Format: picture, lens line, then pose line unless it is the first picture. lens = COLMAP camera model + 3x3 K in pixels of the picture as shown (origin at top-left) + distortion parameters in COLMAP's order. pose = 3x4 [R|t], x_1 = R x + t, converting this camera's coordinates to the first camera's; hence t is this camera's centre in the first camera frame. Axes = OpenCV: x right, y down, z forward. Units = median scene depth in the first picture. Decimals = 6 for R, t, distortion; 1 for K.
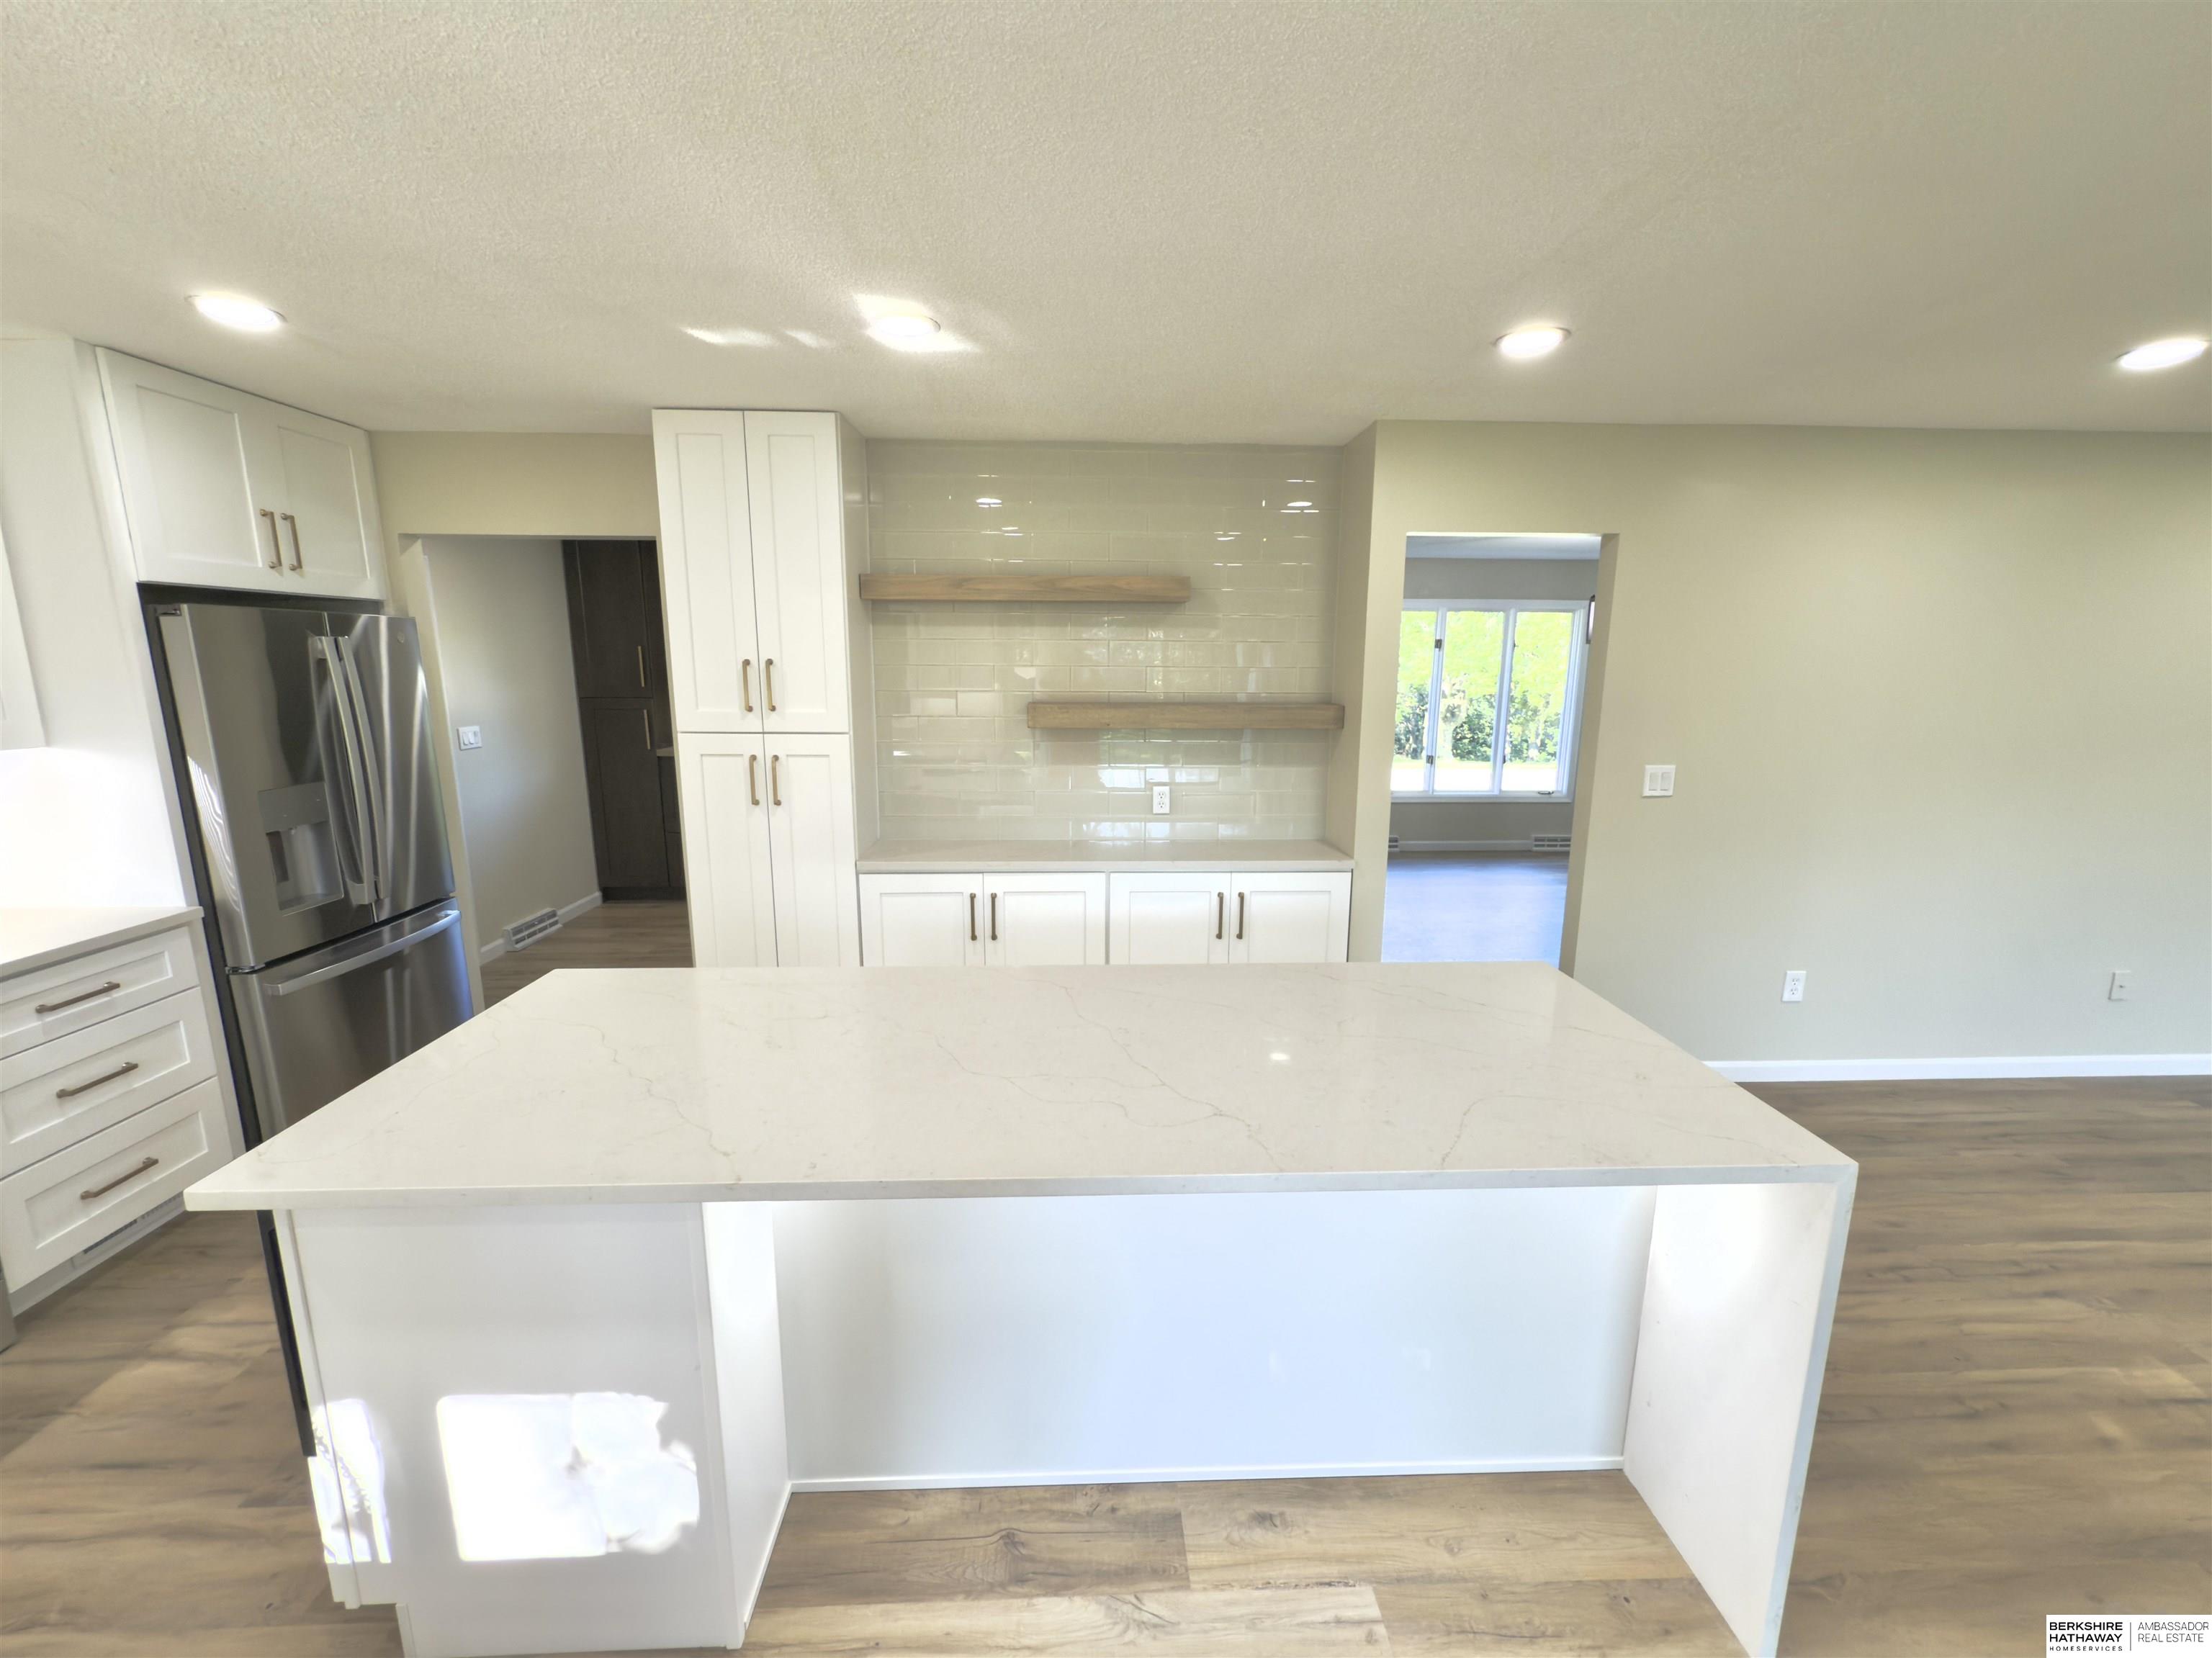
lens RADIAL K [[904.1, 0, 1109.3], [0, 904.1, 834.4], [0, 0, 1]] dist [-0.002422, 0.000590]
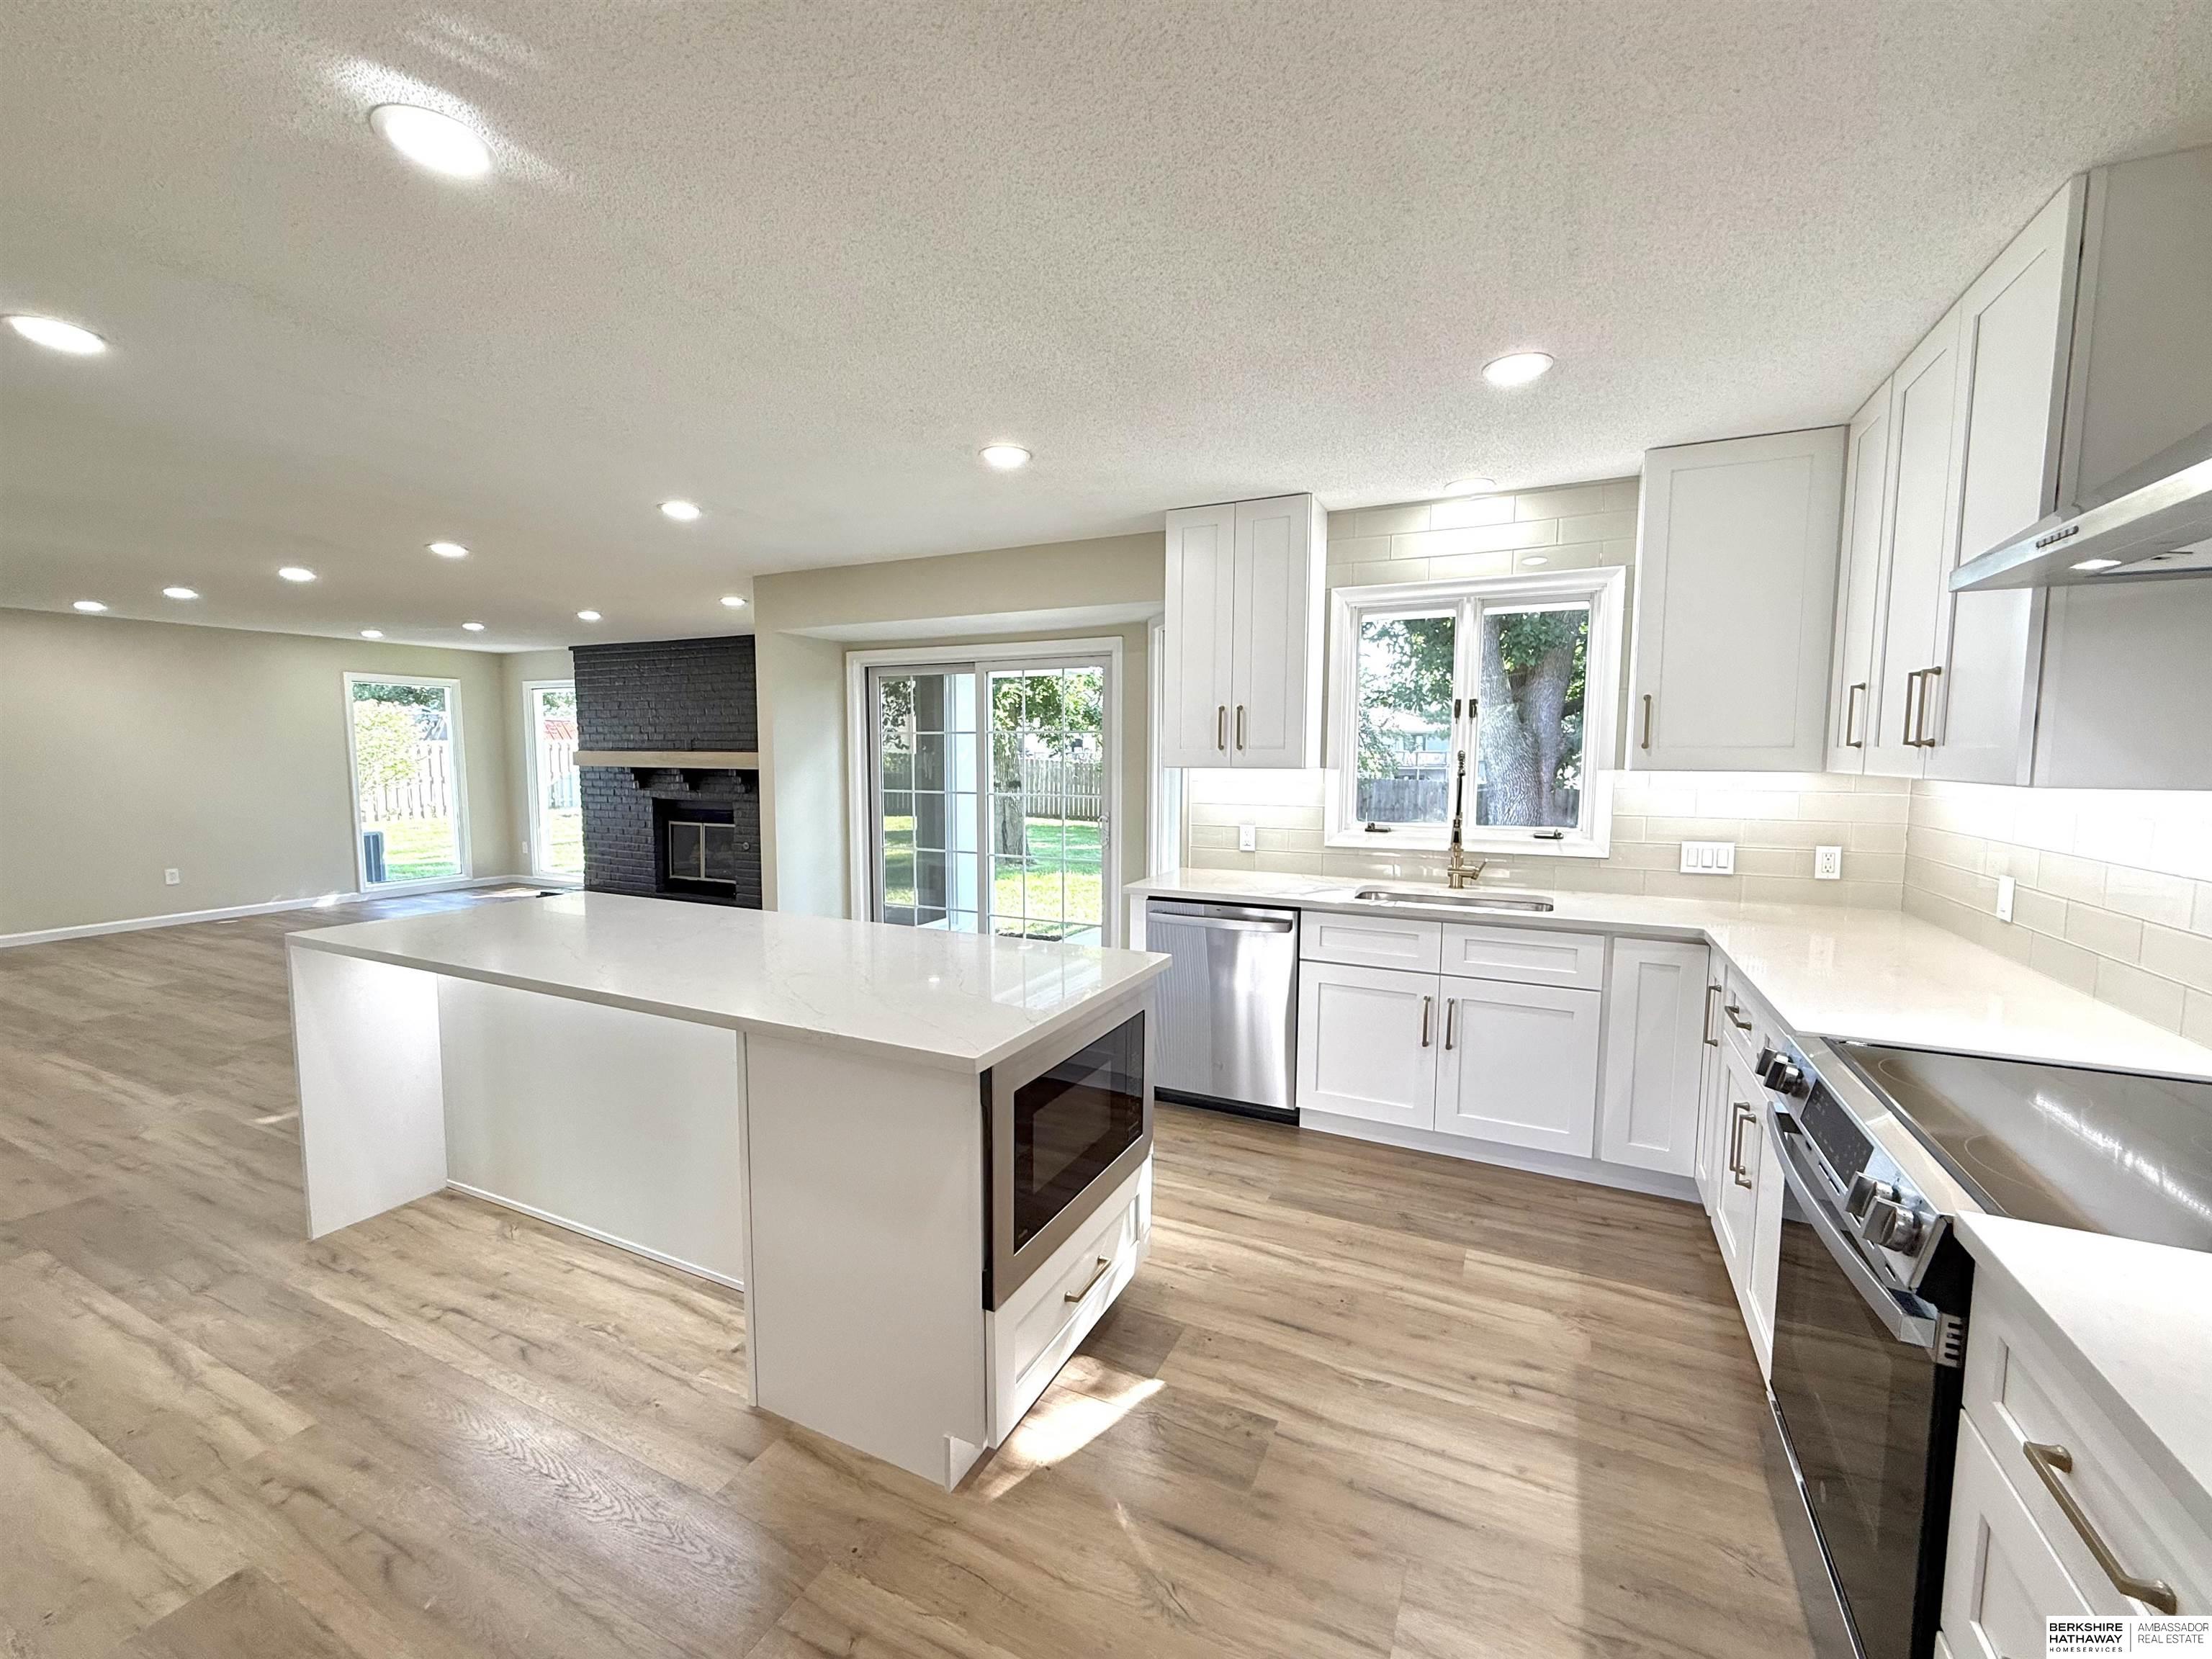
lens RADIAL K [[904.2, 0, 1110.4], [0, 904.2, 833.5], [0, 0, 1]] dist [-0.002422, 0.000590]
pose [[-0.884292, -0.048782, 0.464379, -0.710554], [0.080219, 0.963869, 0.254009, -0.139576], [-0.459992, 0.261870, -0.848429, 1.039787]]
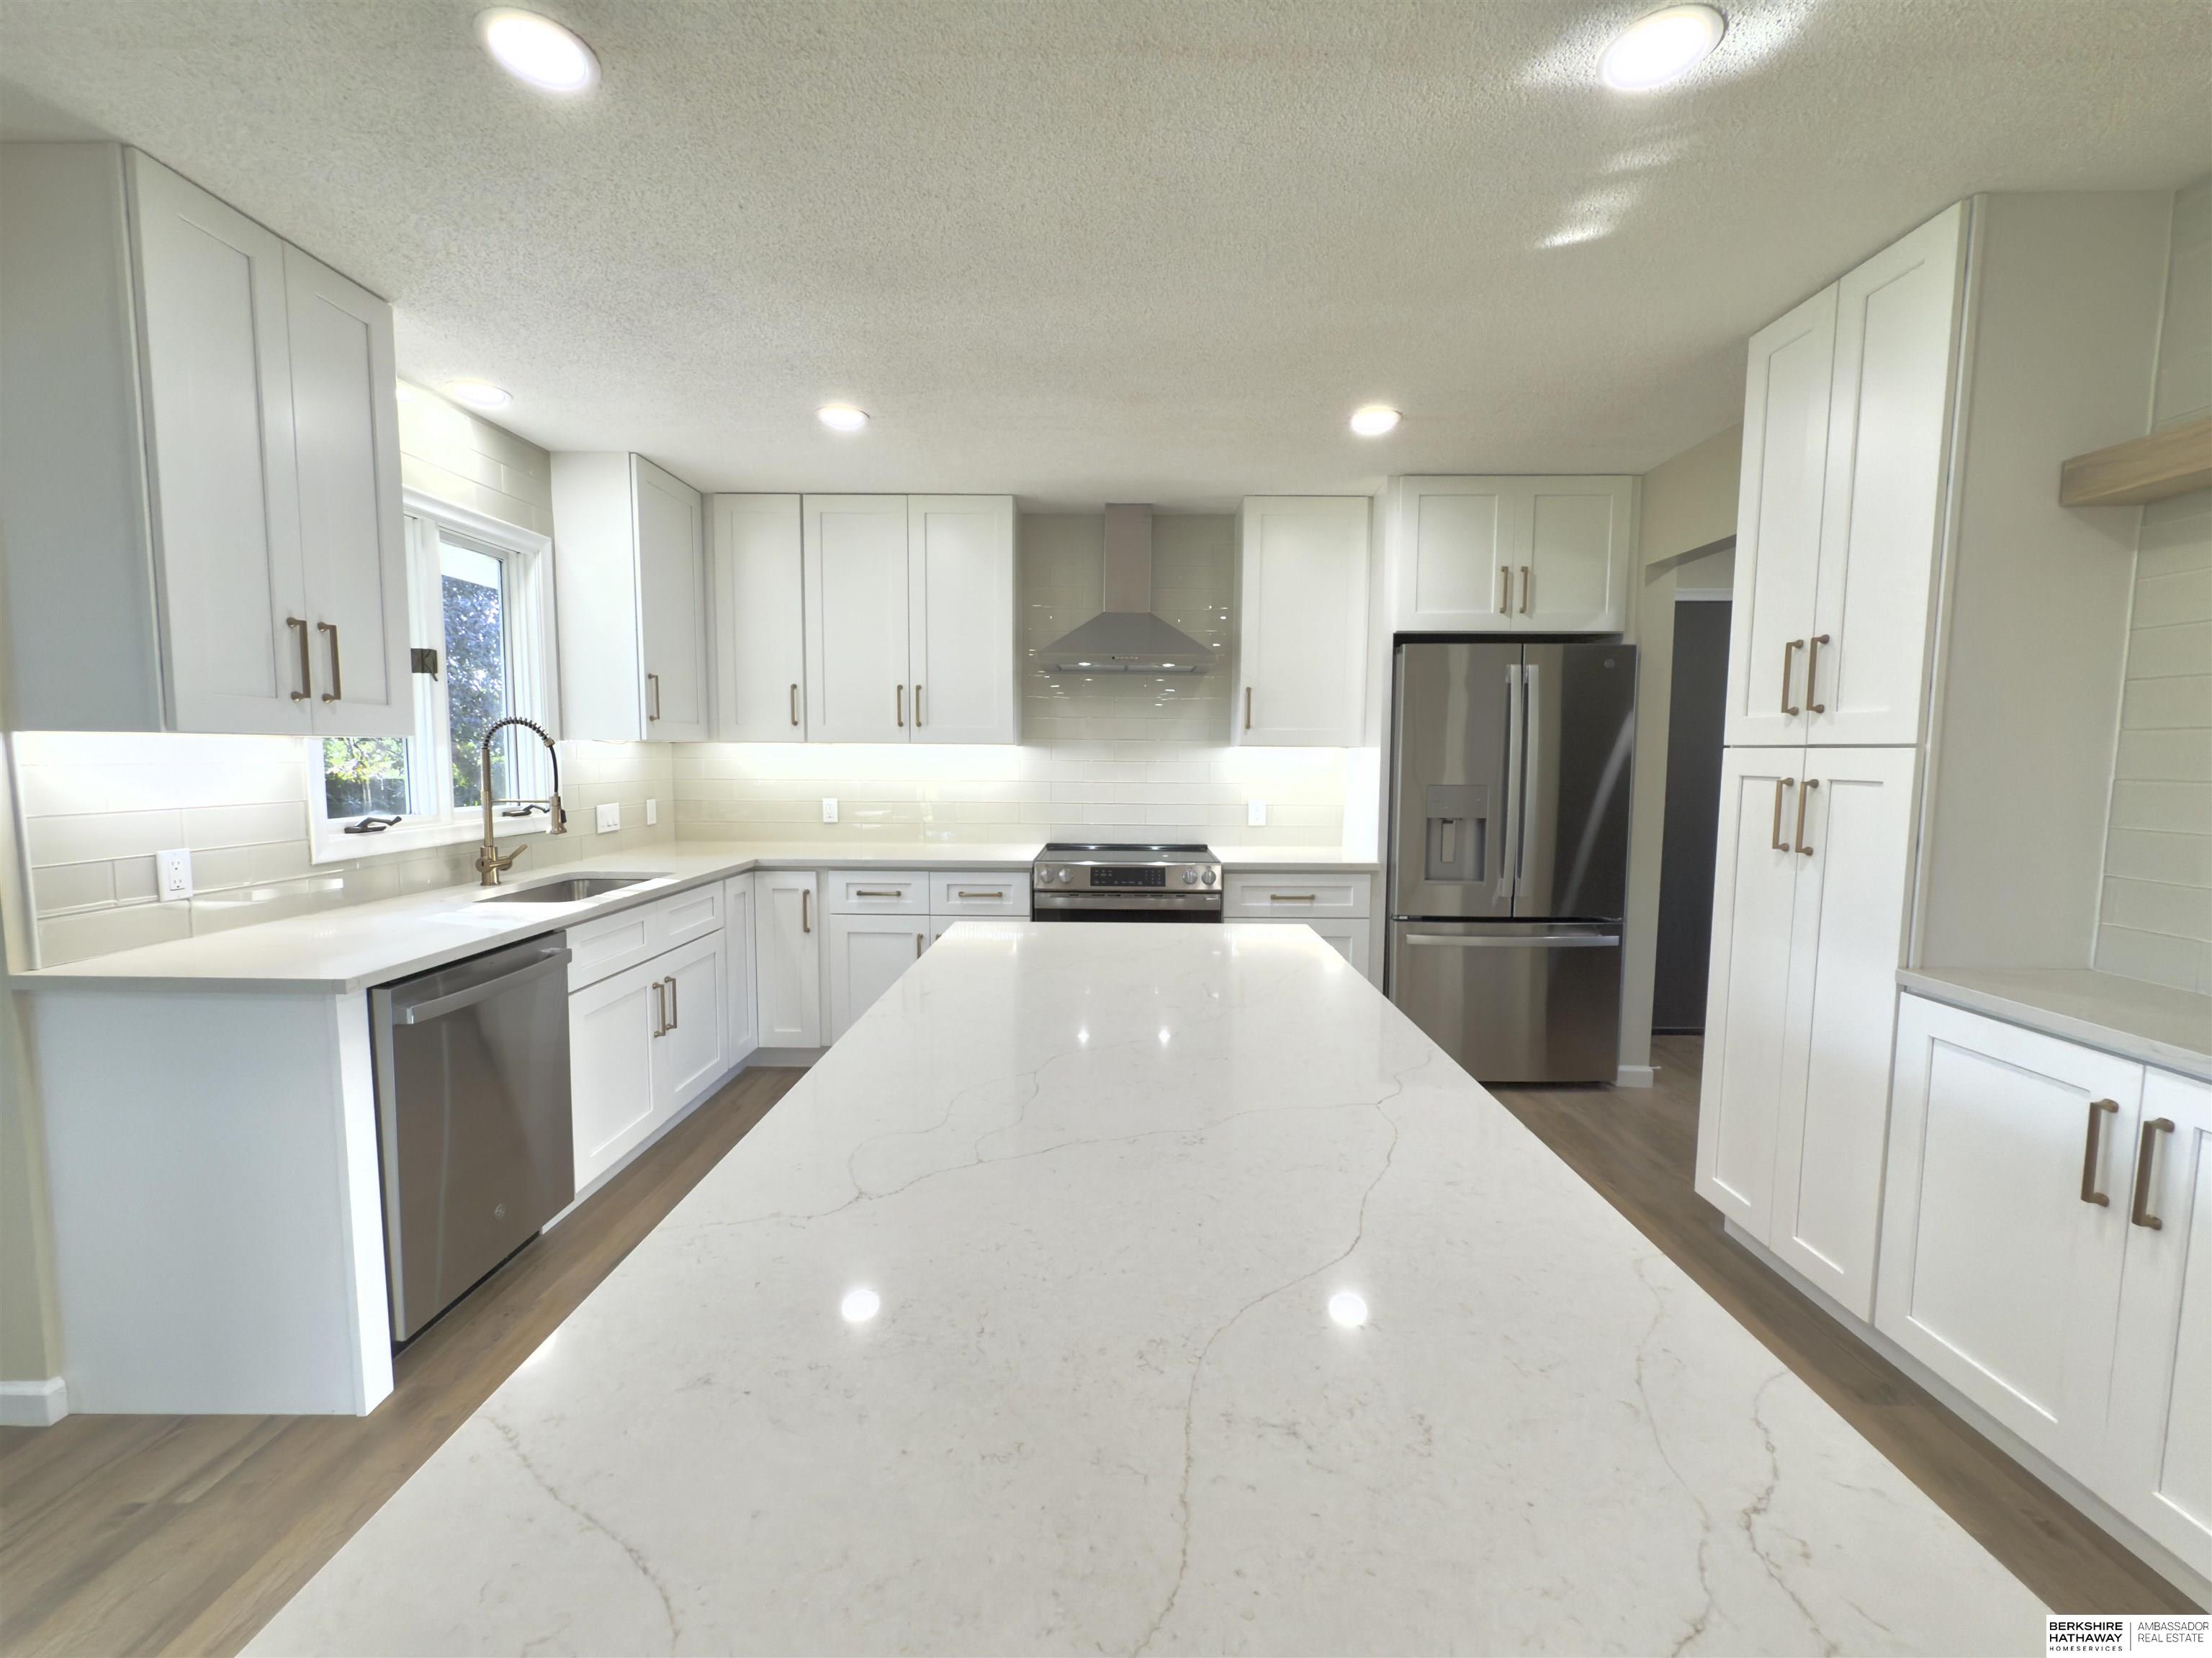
lens RADIAL K [[904.1, 0, 1110.4], [0, 904.1, 831.5], [0, 0, 1]] dist [-0.002422, 0.000590]
pose [[-0.048971, 0.082910, -0.995353, 0.326845], [-0.194019, 0.976777, 0.090909, -0.010104], [0.979775, 0.197569, -0.031748, 0.531247]]
